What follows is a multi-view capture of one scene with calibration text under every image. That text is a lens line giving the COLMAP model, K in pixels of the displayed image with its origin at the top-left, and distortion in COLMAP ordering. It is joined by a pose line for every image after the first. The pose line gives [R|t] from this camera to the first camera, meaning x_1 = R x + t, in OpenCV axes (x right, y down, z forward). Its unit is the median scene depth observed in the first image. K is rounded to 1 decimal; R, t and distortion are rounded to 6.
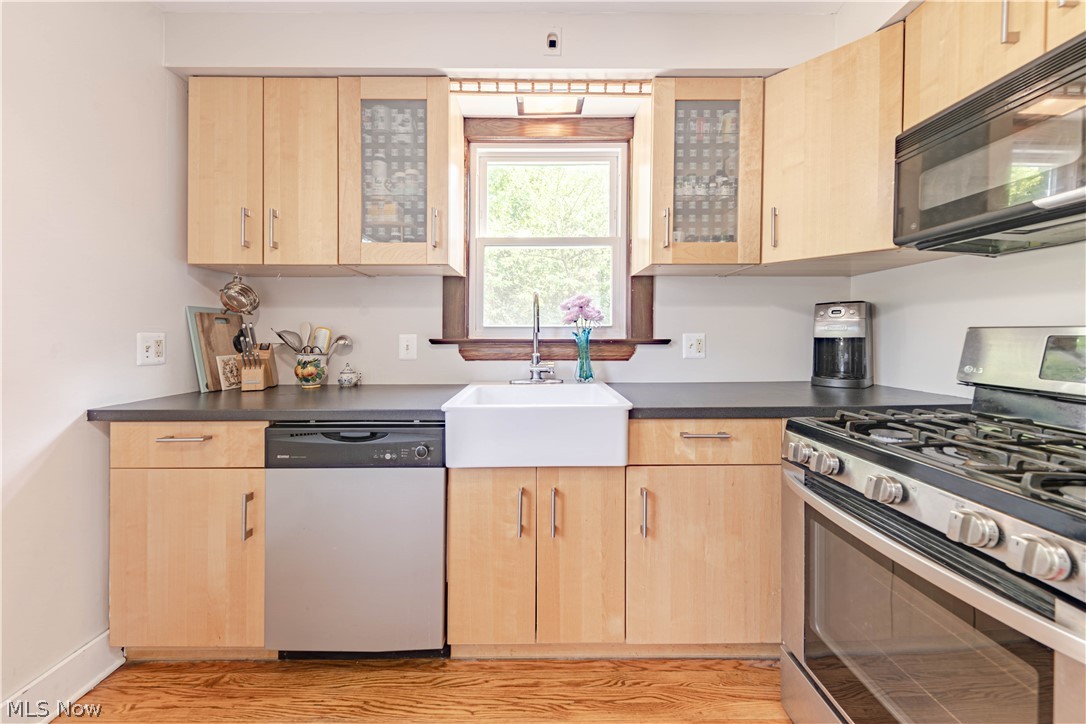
lens RADIAL K [[393.6, 0, 540.0], [0, 393.6, 335.2], [0, 0, 1]] dist [0.000328, -0.000122]
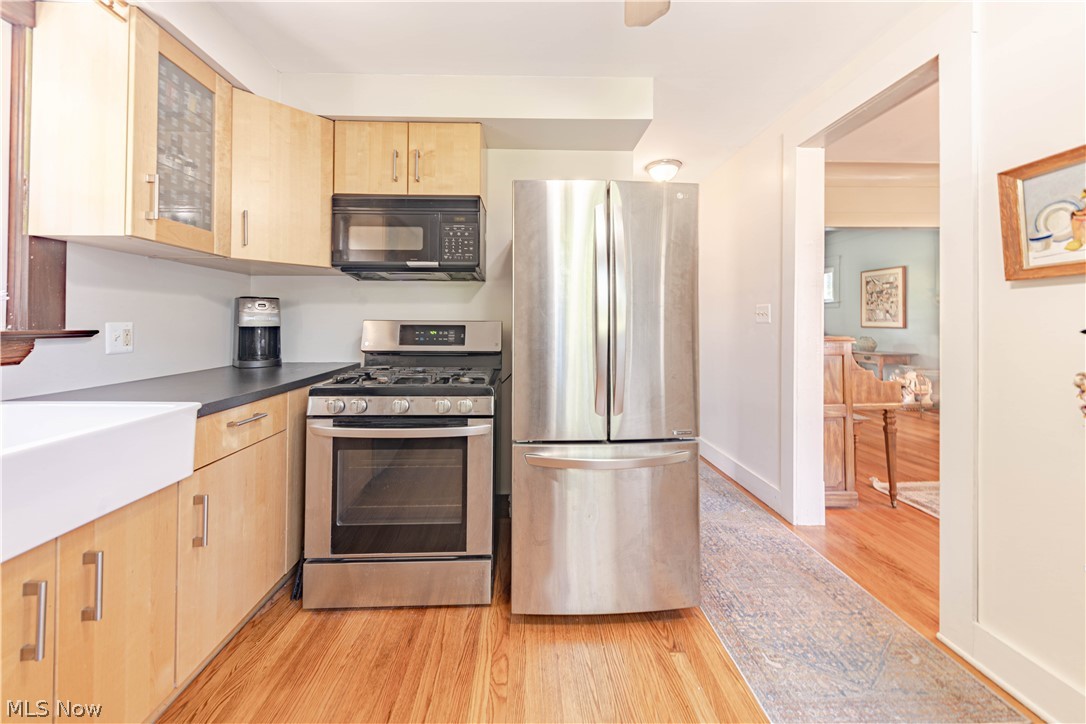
lens RADIAL K [[378.9, 0, 540.0], [0, 378.9, 323.1], [0, 0, 1]] dist [-0.000370, -0.005495]
pose [[-0.032376, 0.001757, 0.999474, -0.488304], [0.001380, 0.999998, -0.001713, -0.001403], [-0.999475, 0.001324, -0.032379, 0.193641]]
